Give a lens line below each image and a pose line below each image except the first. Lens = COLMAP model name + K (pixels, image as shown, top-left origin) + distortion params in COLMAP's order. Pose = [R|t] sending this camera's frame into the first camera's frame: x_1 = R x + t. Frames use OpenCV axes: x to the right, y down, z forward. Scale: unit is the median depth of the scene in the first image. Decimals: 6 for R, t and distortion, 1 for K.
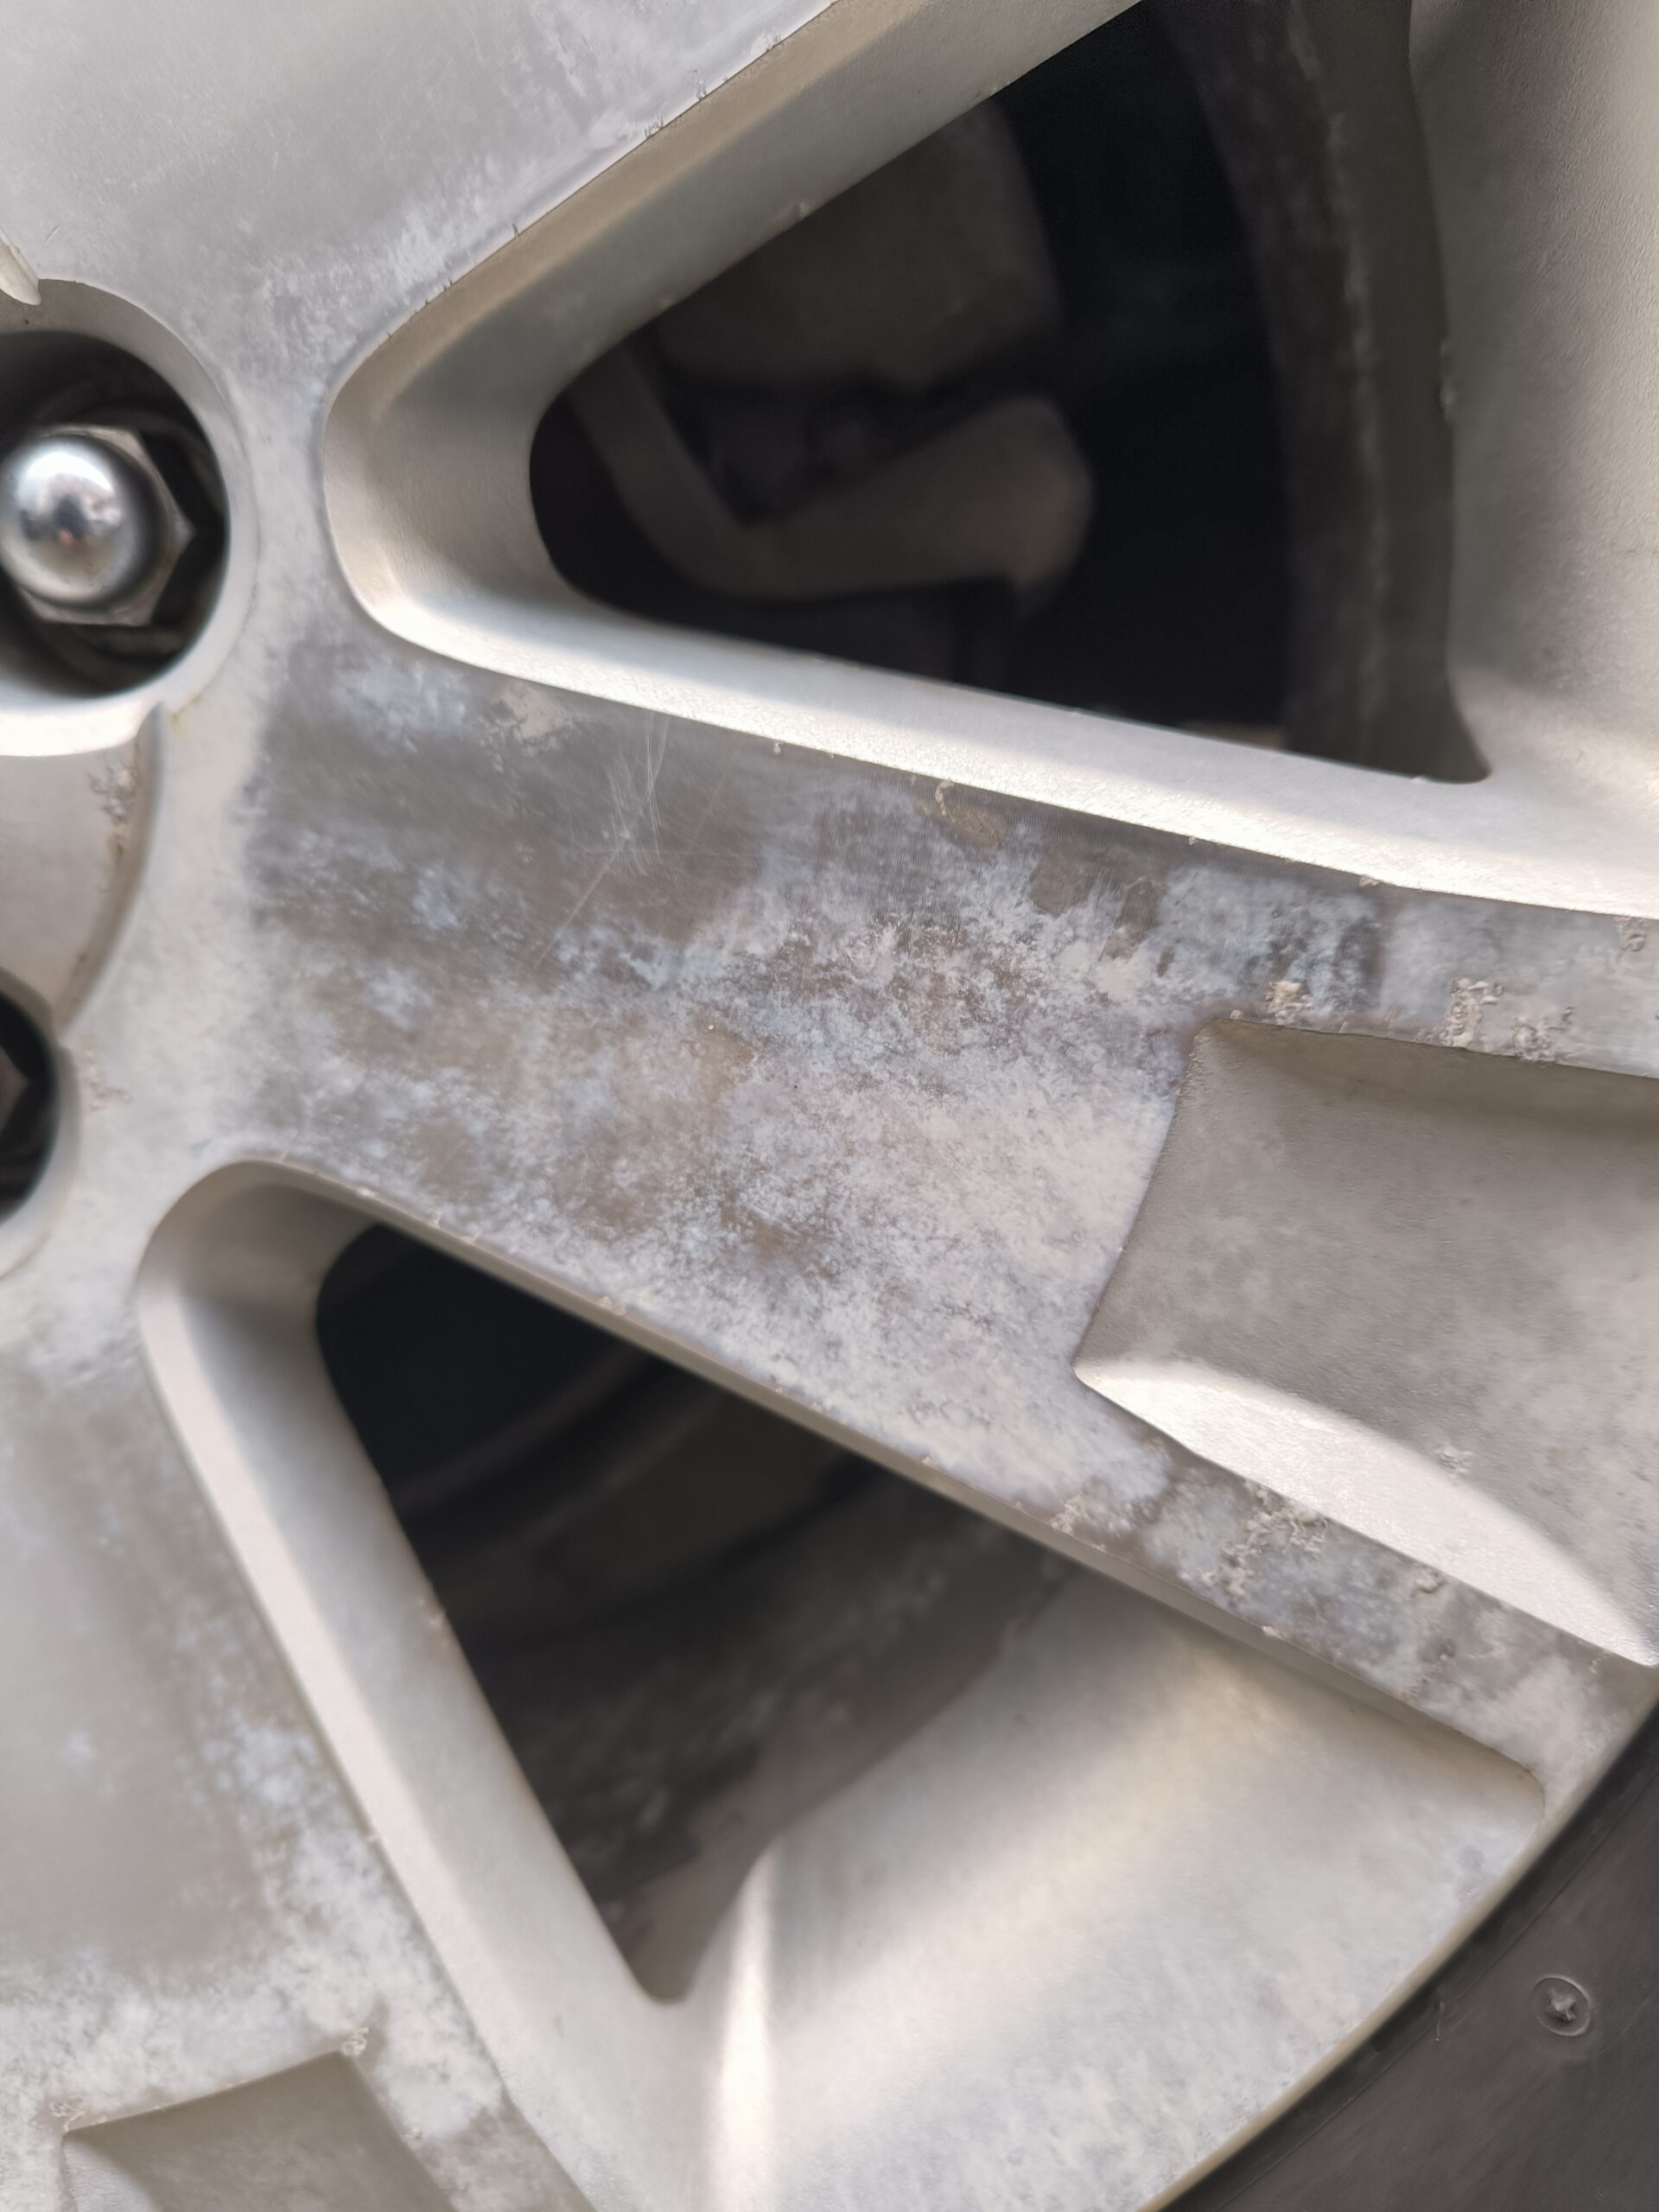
lens RADIAL K [[1609.3, 0, 811.7], [0, 1609.3, 1096.8], [0, 0, 1]] dist [-0.026297, 0.003992]
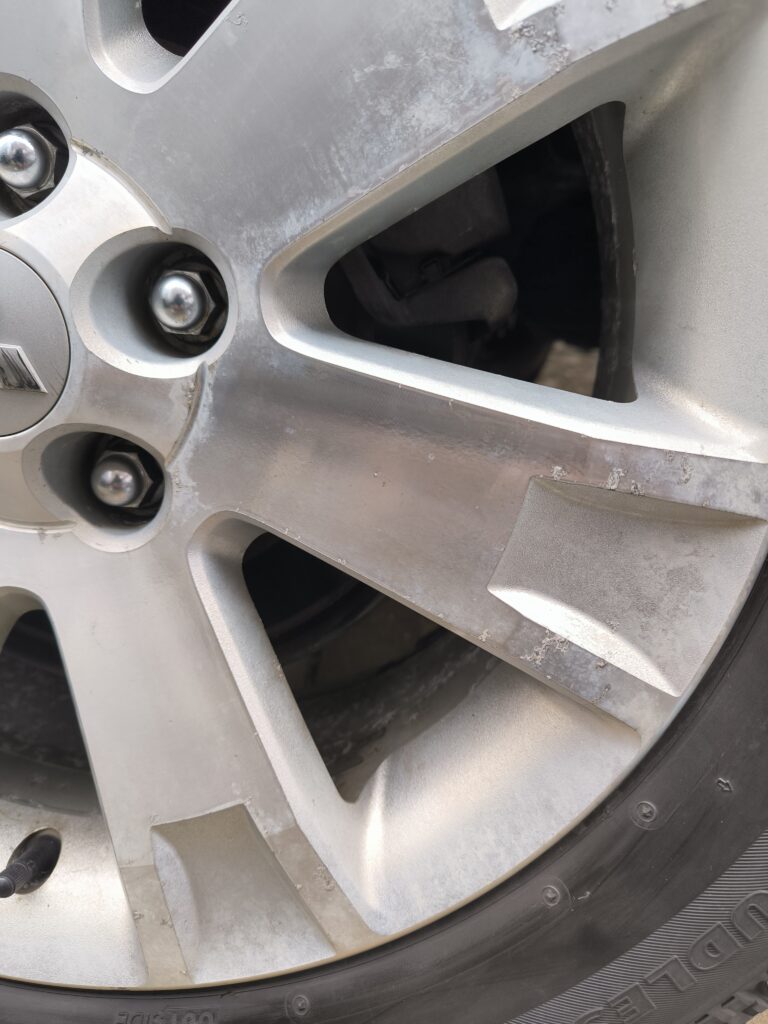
lens RADIAL K [[722.4, 0, 384.0], [0, 722.4, 512.0], [0, 0, 1]] dist [0.005351, -0.004437]
pose [[0.996732, 0.042746, -0.068539, 0.052654], [-0.041684, 0.998989, 0.016859, 0.007634], [0.069190, -0.013947, 0.997506, -0.396295]]
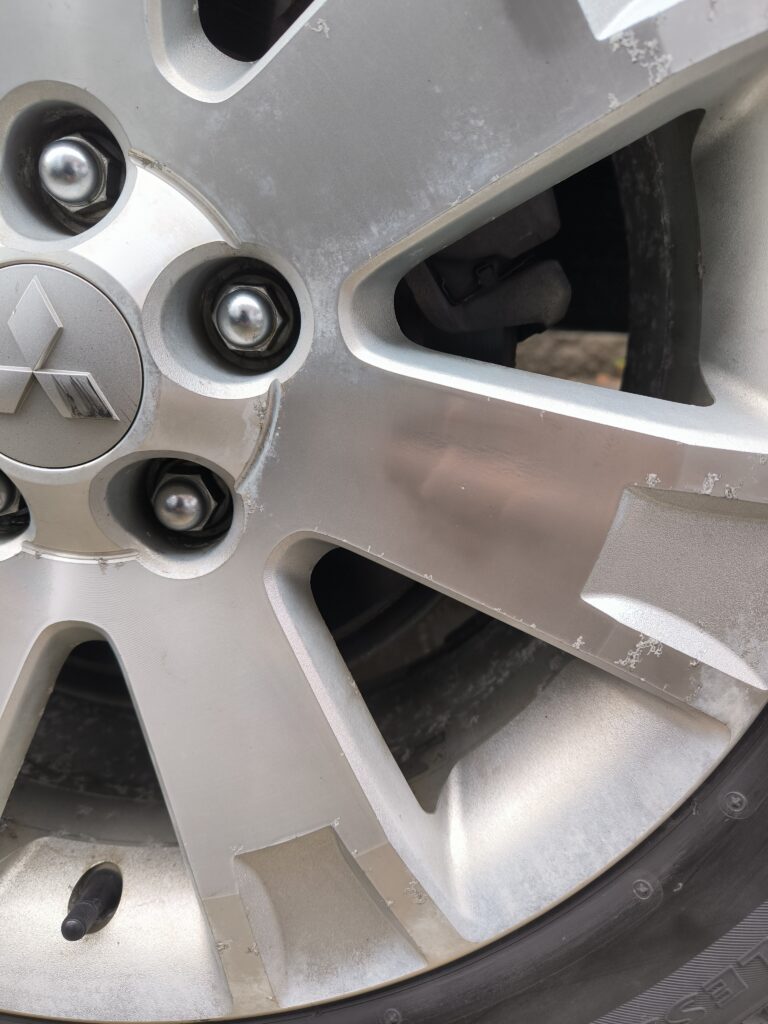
lens RADIAL K [[722.1, 0, 381.9], [0, 722.1, 504.4], [0, 0, 1]] dist [0.001711, 0.000786]
pose [[0.999897, -0.008192, 0.011753, -0.232202], [0.007775, 0.999354, 0.035102, -0.059343], [-0.012033, -0.035007, 0.999315, -0.381889]]
